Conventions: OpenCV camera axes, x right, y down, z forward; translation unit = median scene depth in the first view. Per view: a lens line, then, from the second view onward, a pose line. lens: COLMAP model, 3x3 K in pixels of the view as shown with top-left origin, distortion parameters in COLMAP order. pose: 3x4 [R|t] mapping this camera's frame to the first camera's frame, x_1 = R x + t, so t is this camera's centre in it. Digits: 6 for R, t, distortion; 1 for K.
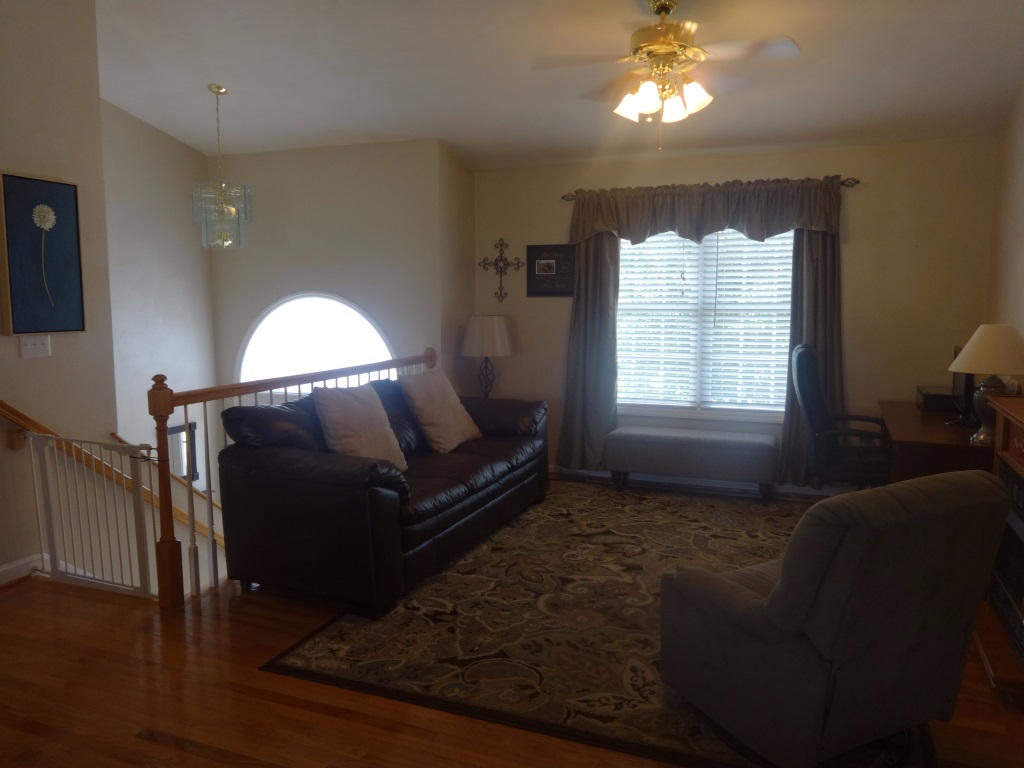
lens RADIAL K [[760.8, 0, 513.1], [0, 760.8, 377.1], [0, 0, 1]] dist [-0.009636, 0.005177]
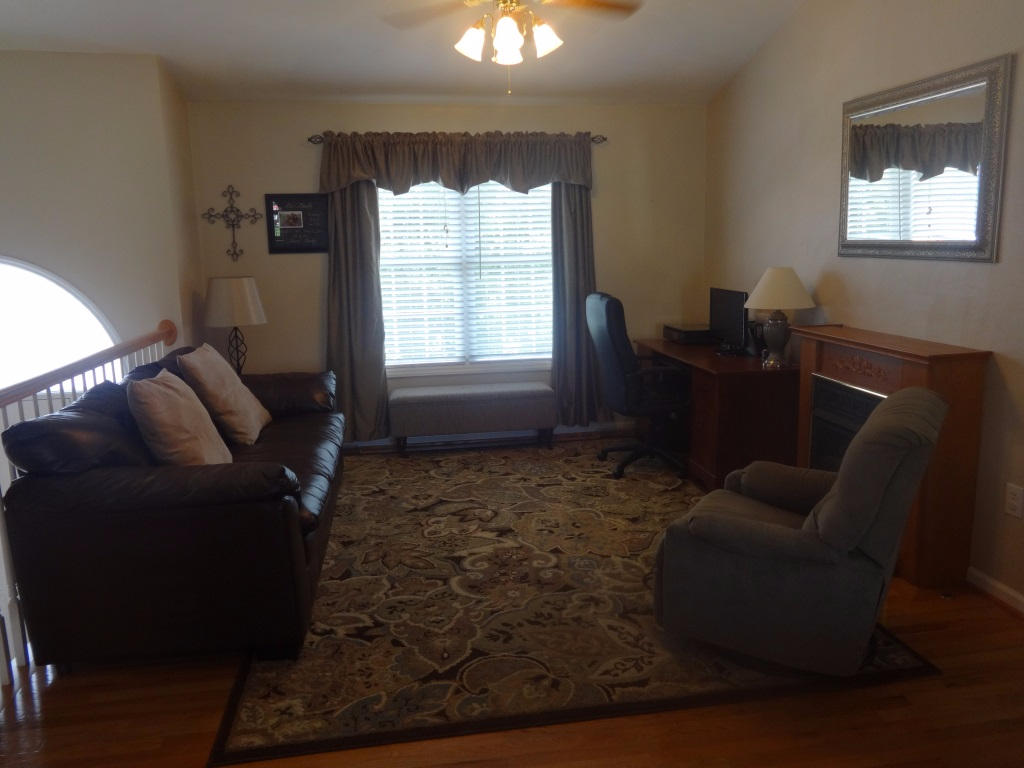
lens RADIAL K [[760.8, 0, 515.8], [0, 760.8, 380.5], [0, 0, 1]] dist [-0.009636, 0.005177]
pose [[0.852291, -0.107366, 0.511930, -0.261522], [0.075354, 0.993700, 0.082953, -0.017114], [-0.517612, -0.032124, 0.855012, 0.142472]]
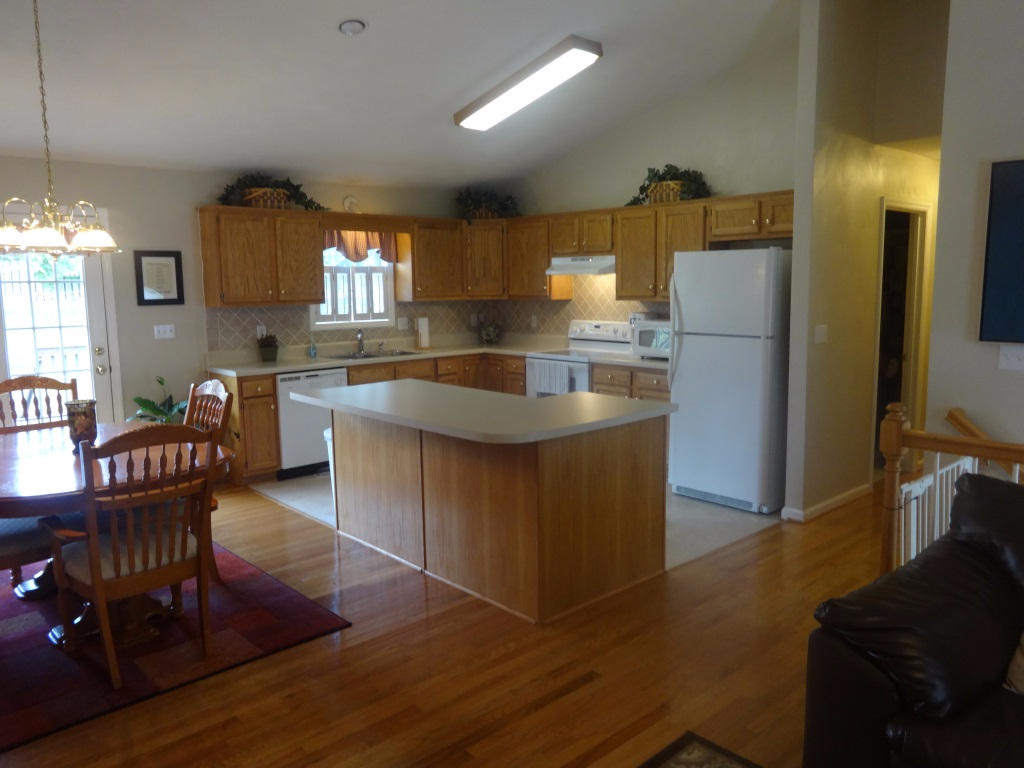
lens RADIAL K [[760.8, 0, 520.7], [0, 760.8, 382.0], [0, 0, 1]] dist [-0.009636, 0.005177]
pose [[-0.417343, 0.127729, -0.899728, 0.309210], [-0.085787, 0.980114, 0.178934, -0.098918], [0.904691, 0.151862, -0.398086, 0.700491]]
